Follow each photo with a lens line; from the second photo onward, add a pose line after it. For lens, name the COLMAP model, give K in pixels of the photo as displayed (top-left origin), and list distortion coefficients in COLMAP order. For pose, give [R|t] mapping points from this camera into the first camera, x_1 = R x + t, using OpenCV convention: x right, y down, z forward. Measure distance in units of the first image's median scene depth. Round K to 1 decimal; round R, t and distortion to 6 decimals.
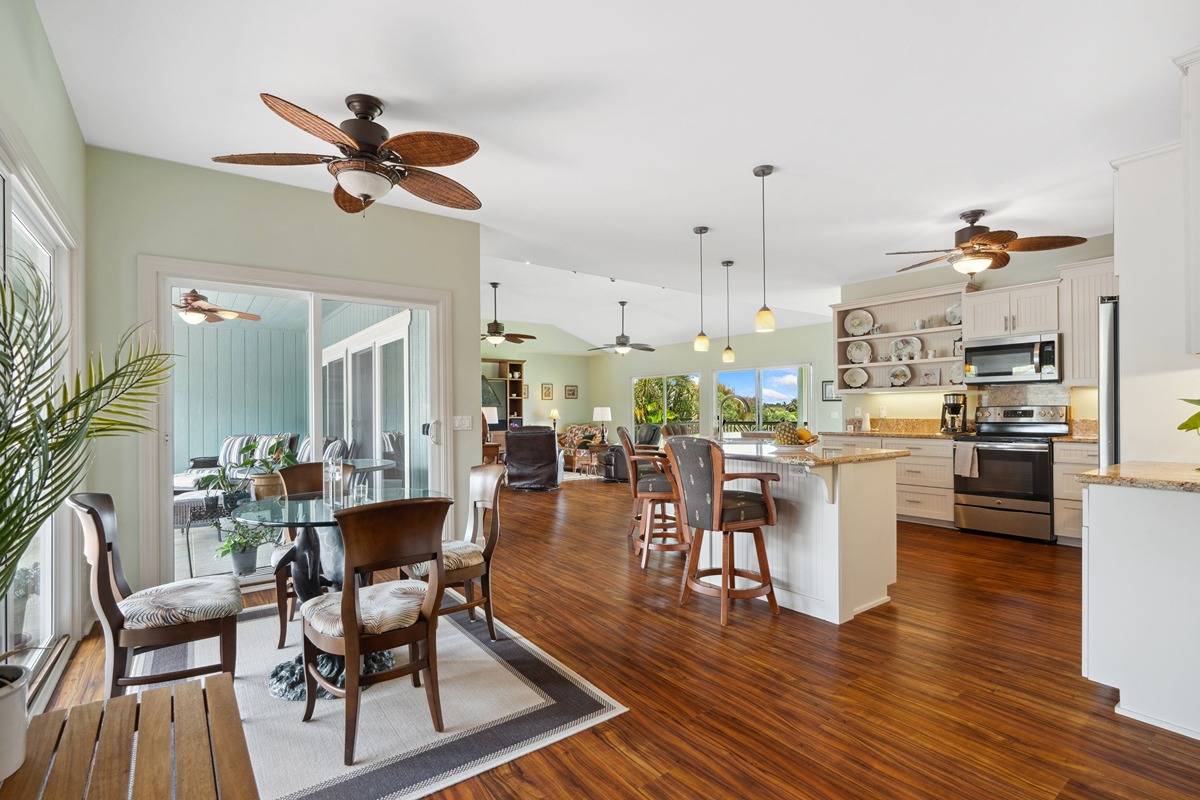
lens RADIAL K [[556.9, 0, 604.6], [0, 556.9, 407.0], [0, 0, 1]] dist [-0.003037, -0.000494]
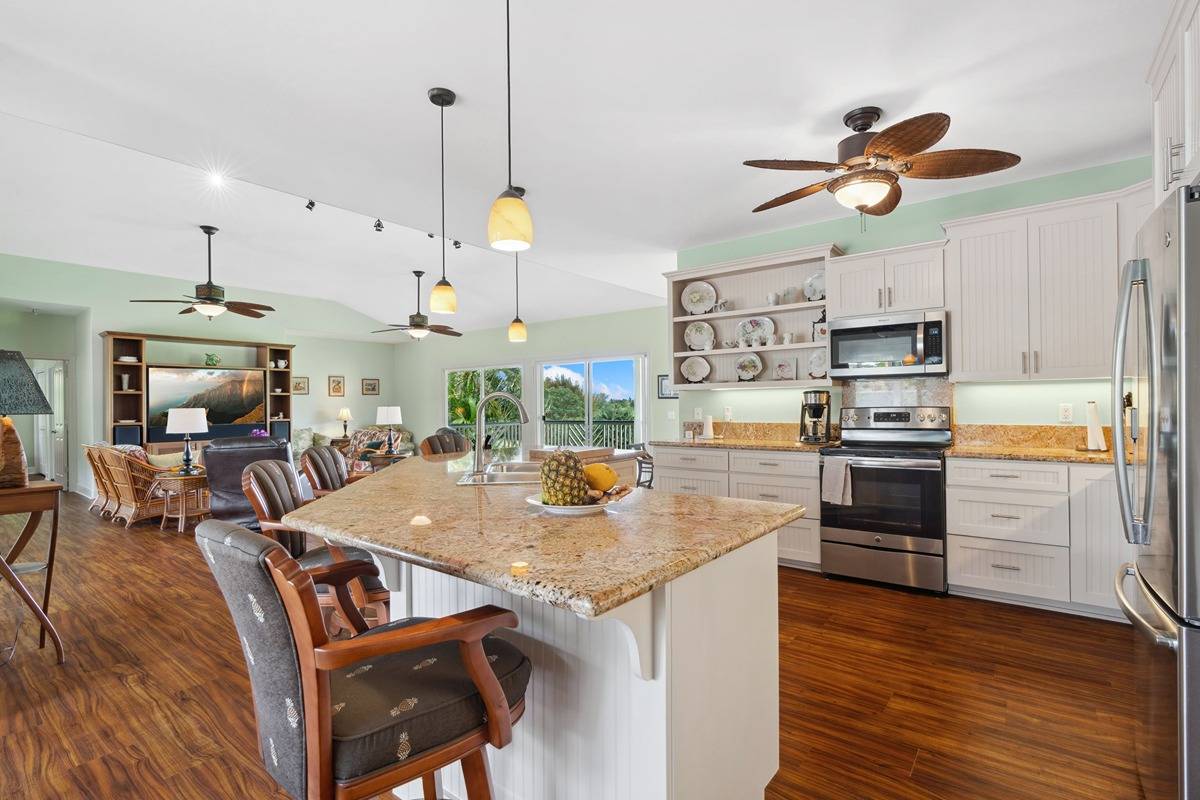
lens RADIAL K [[556.9, 0, 604.6], [0, 556.9, 407.0], [0, 0, 1]] dist [-0.003037, -0.000494]
pose [[0.964037, -0.004459, 0.265731, 0.137723], [0.002386, 0.999964, 0.008123, -0.007840], [-0.265758, -0.007197, 0.964013, 0.318694]]
